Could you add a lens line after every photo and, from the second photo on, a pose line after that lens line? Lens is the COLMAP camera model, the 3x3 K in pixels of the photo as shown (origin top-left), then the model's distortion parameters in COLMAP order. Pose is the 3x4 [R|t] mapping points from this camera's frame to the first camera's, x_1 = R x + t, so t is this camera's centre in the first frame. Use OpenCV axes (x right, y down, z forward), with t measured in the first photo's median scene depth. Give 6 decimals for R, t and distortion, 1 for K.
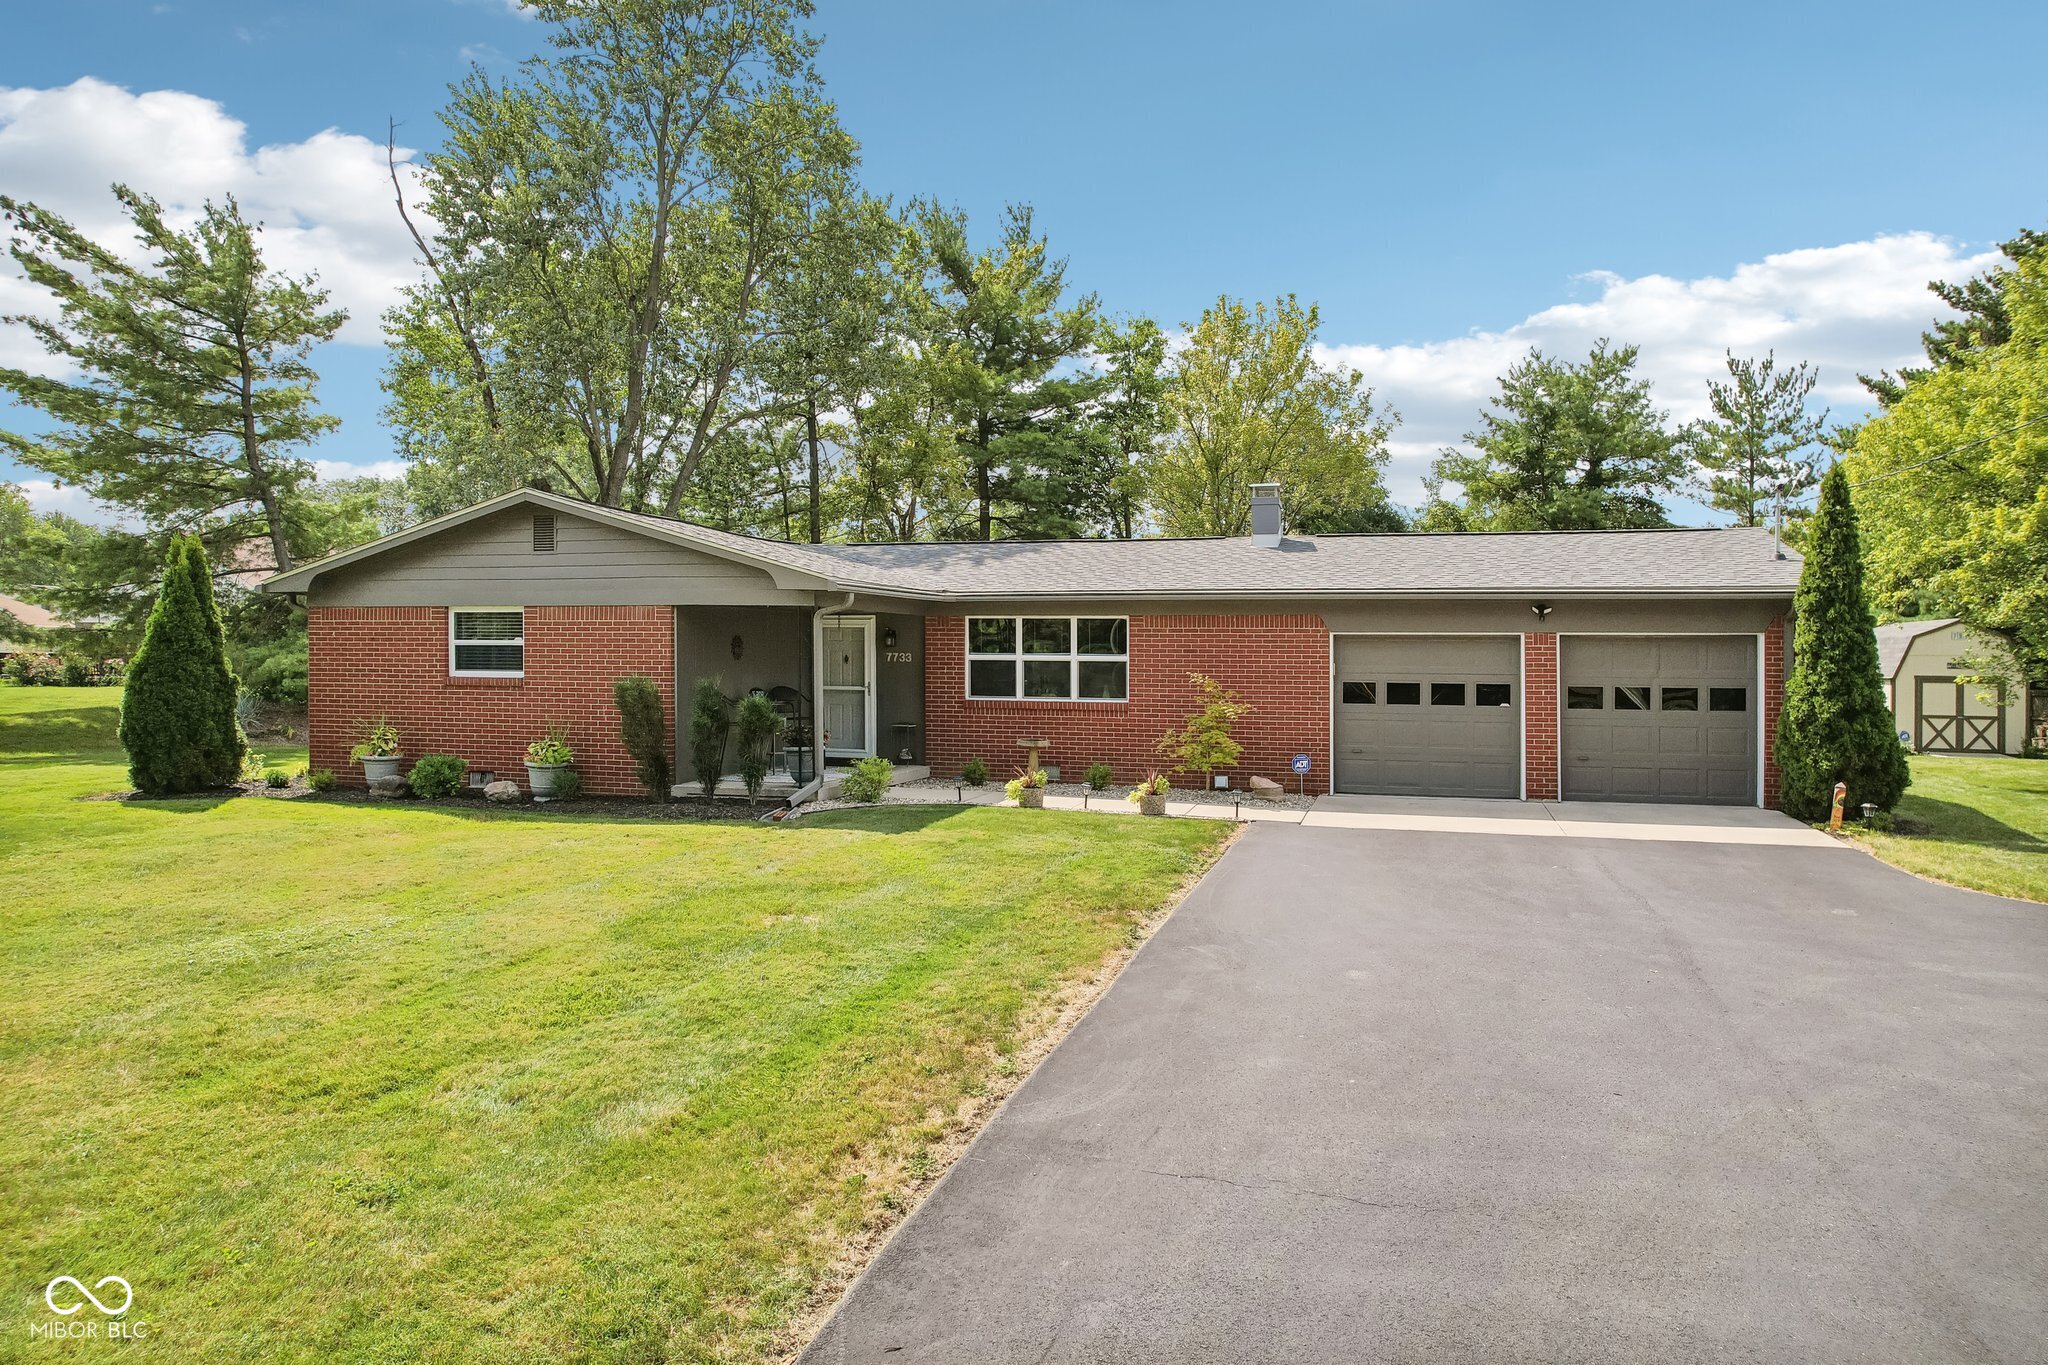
lens RADIAL K [[1328.9, 0, 1056.3], [0, 1328.9, 679.7], [0, 0, 1]] dist [-0.077861, 0.068934]
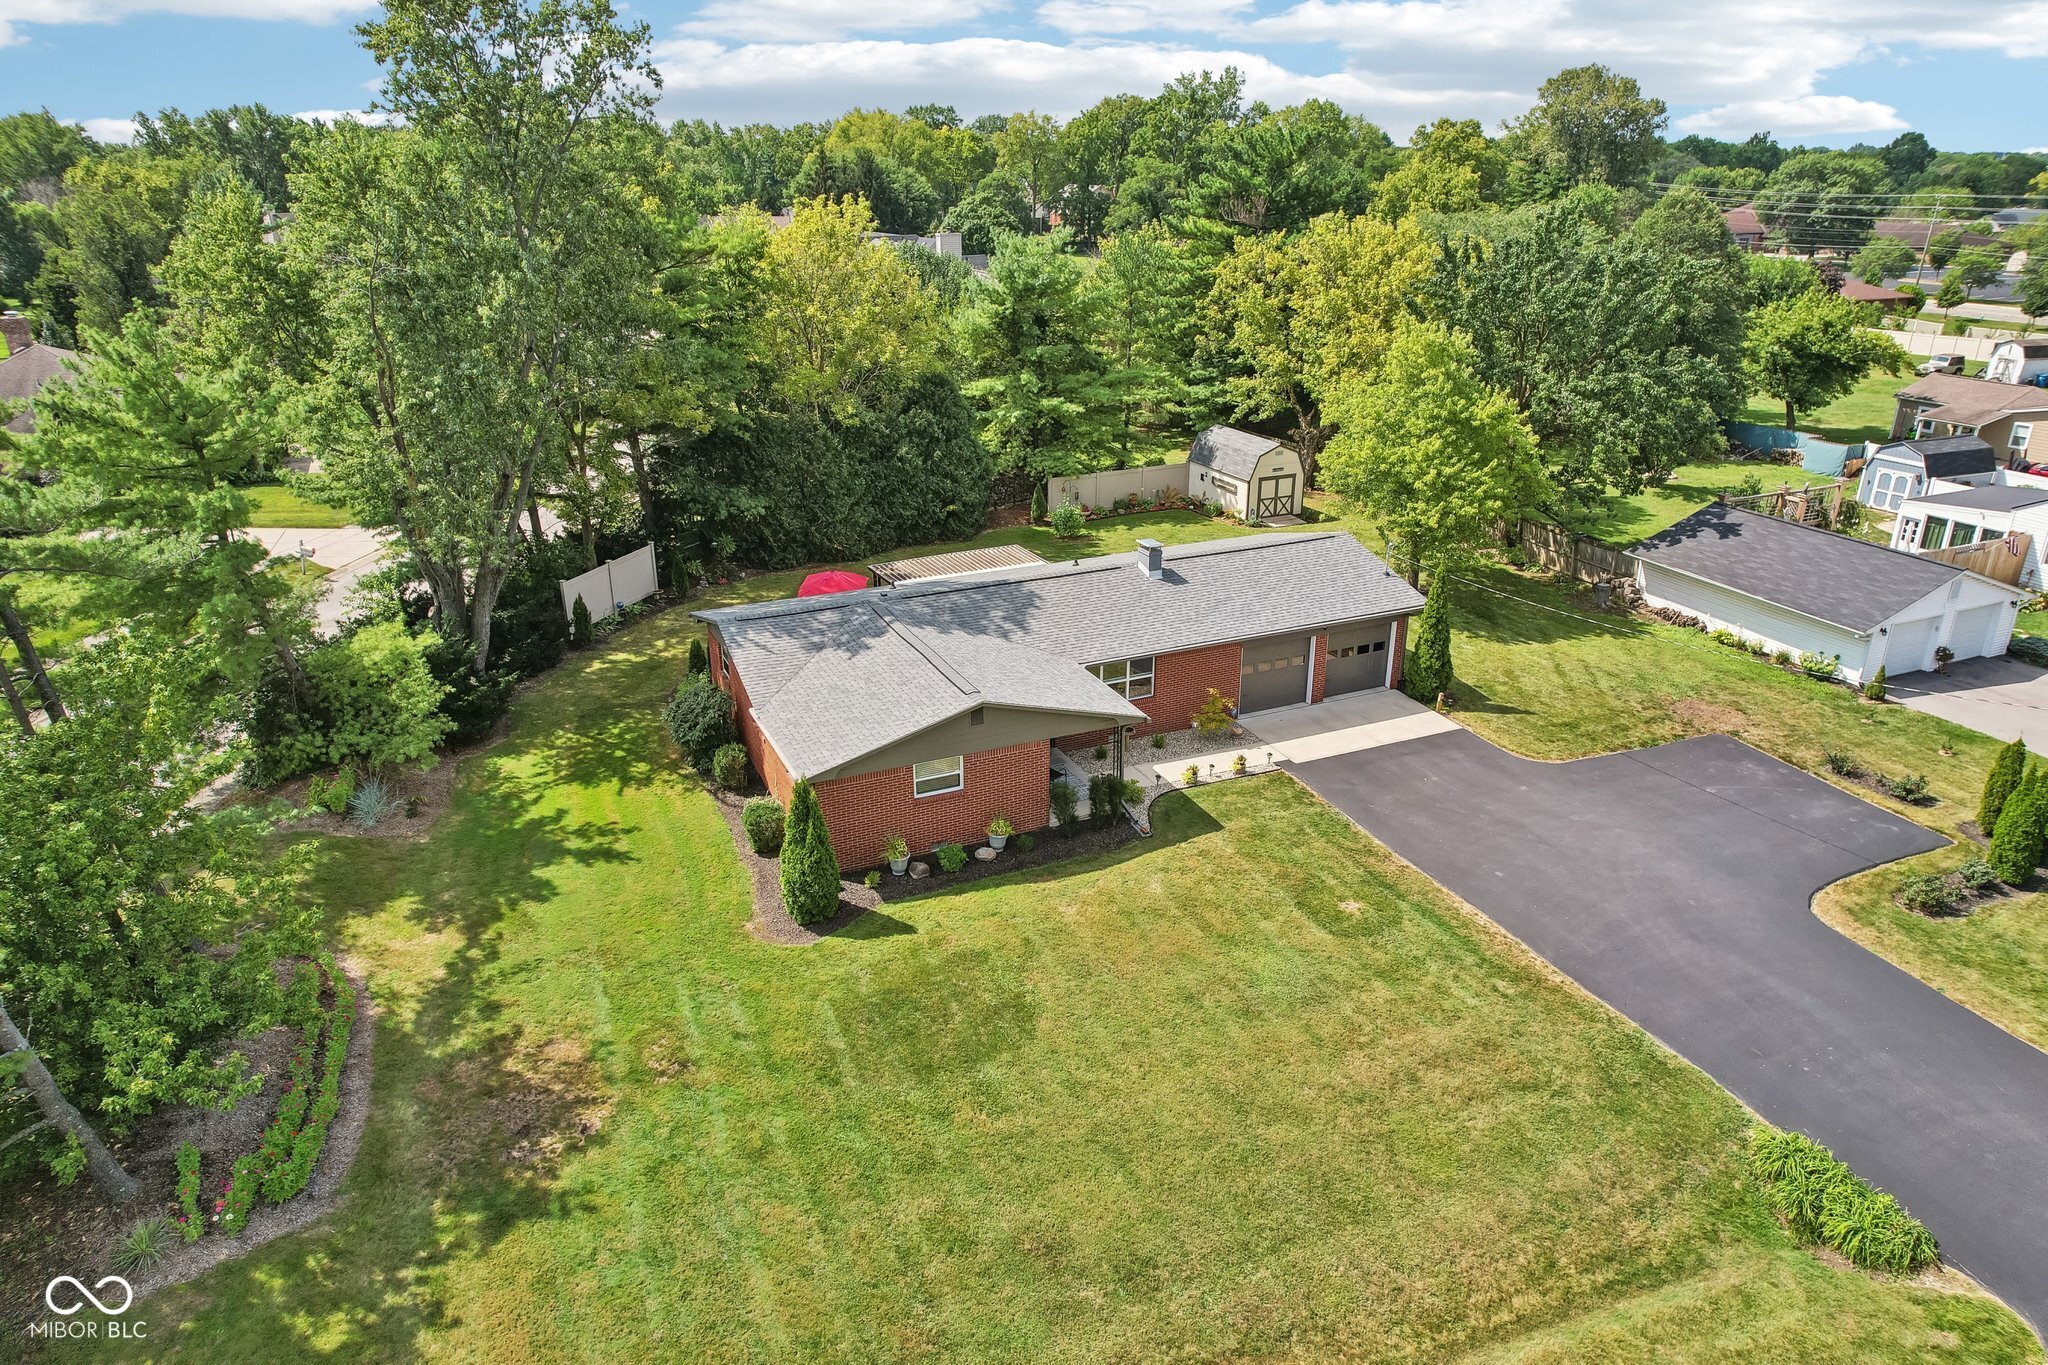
lens RADIAL K [[1341.1, 0, 997.8], [0, 1341.1, 680.5], [0, 0, 1]] dist [-0.071971, 0.065521]
pose [[0.777943, -0.250955, 0.576043, -1.259987], [0.024344, 0.928128, 0.371465, -0.744737], [-0.627863, -0.274955, 0.728140, -0.295321]]
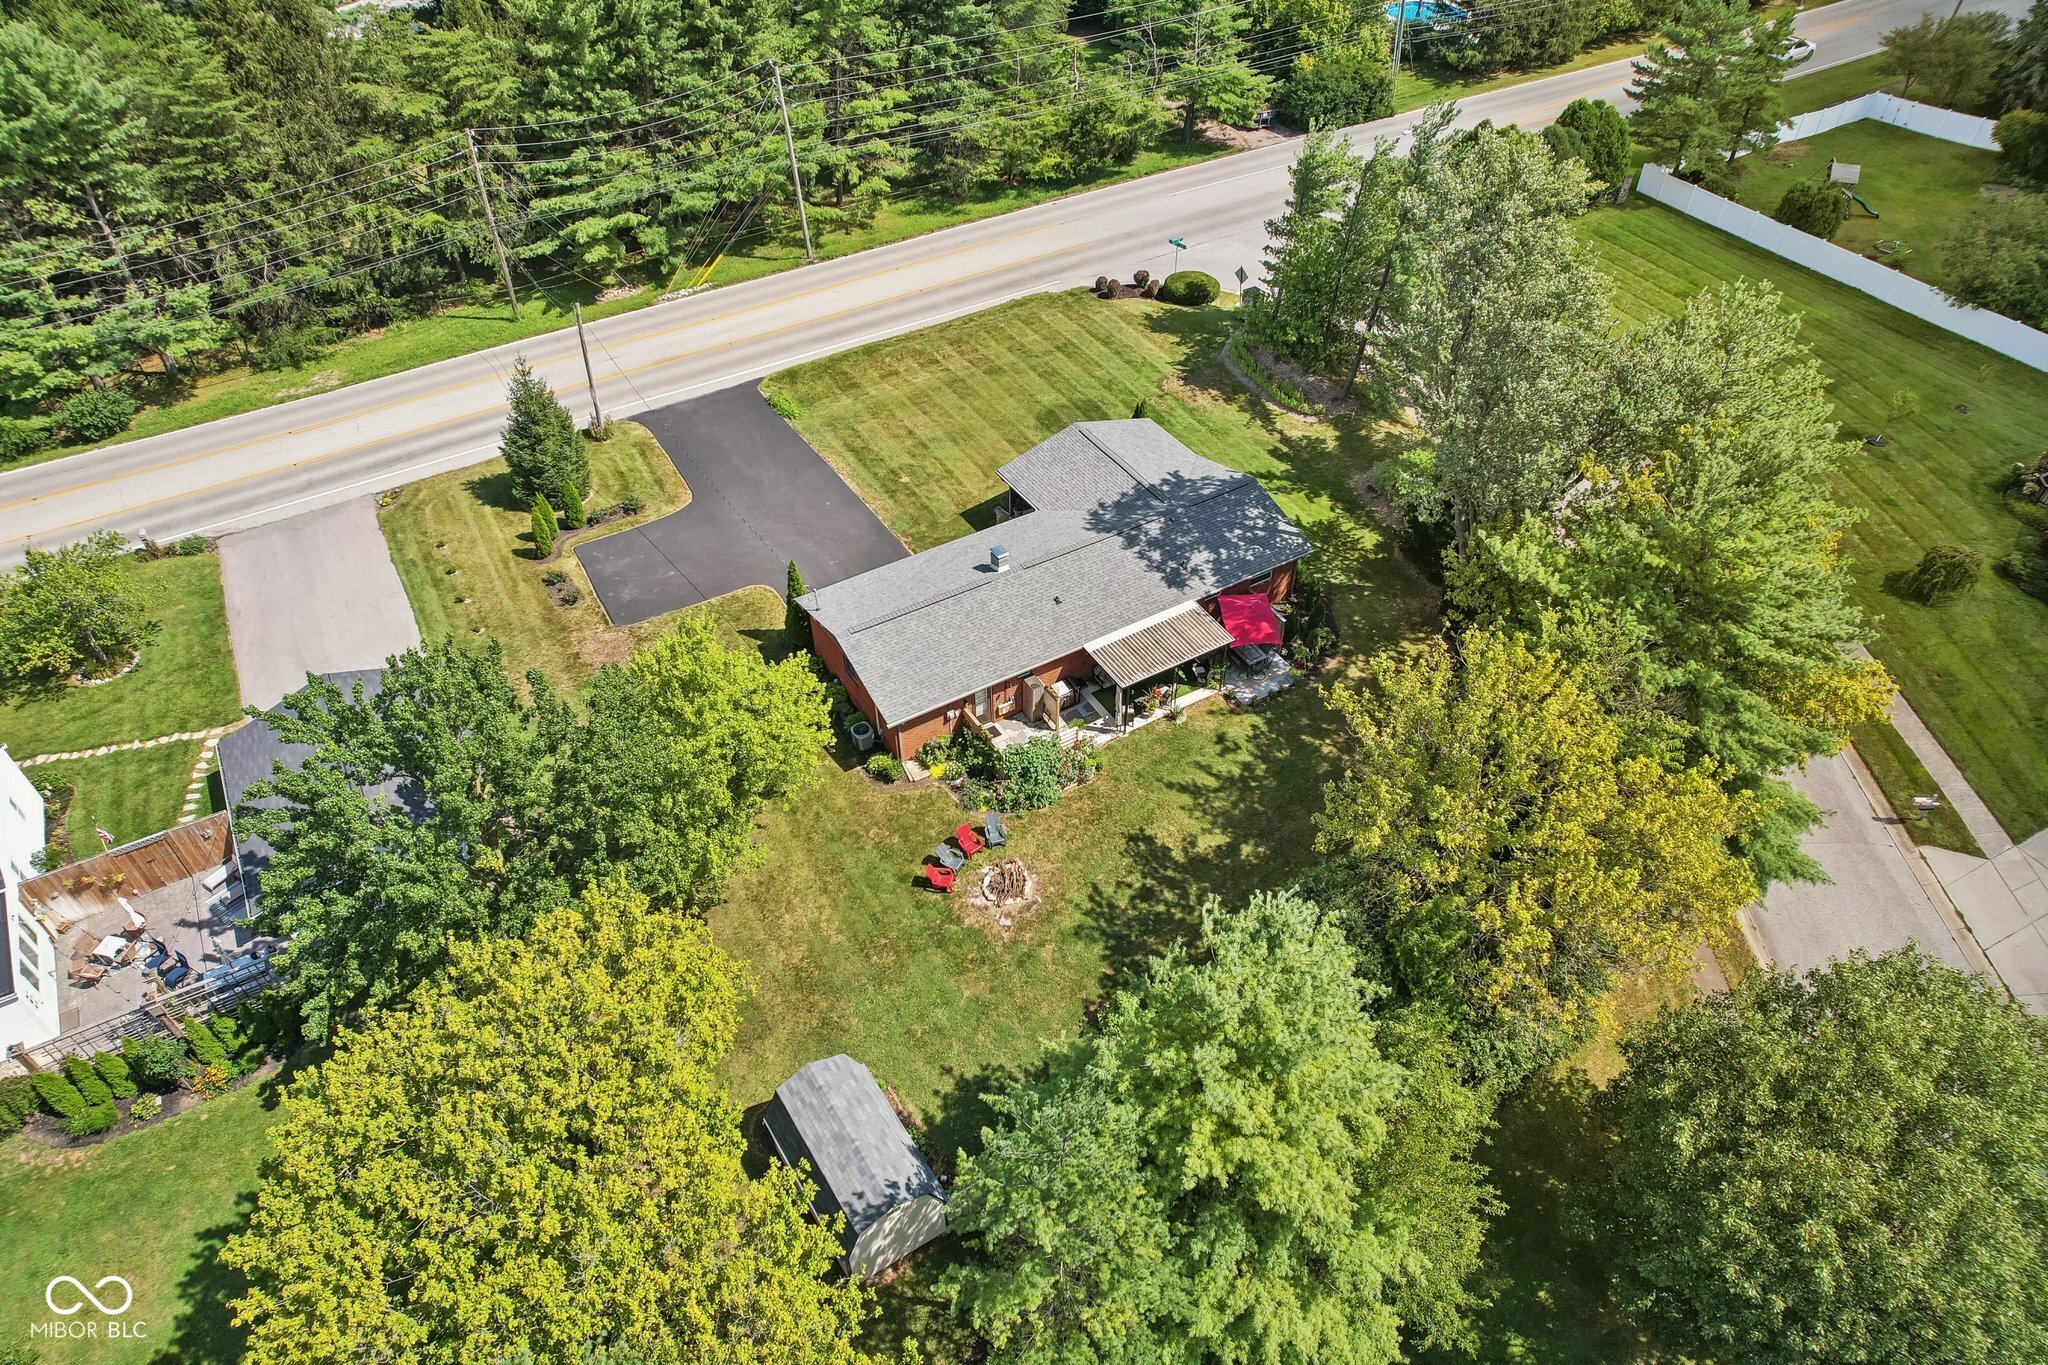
lens RADIAL K [[1312.0, 0, 1026.3], [0, 1312.0, 698.1], [0, 0, 1]] dist [-0.071505, 0.061828]
pose [[-0.688086, 0.493603, -0.531878, 1.766344], [-0.013810, 0.723948, 0.689717, -1.832871], [0.725498, 0.481930, -0.491322, 2.672373]]
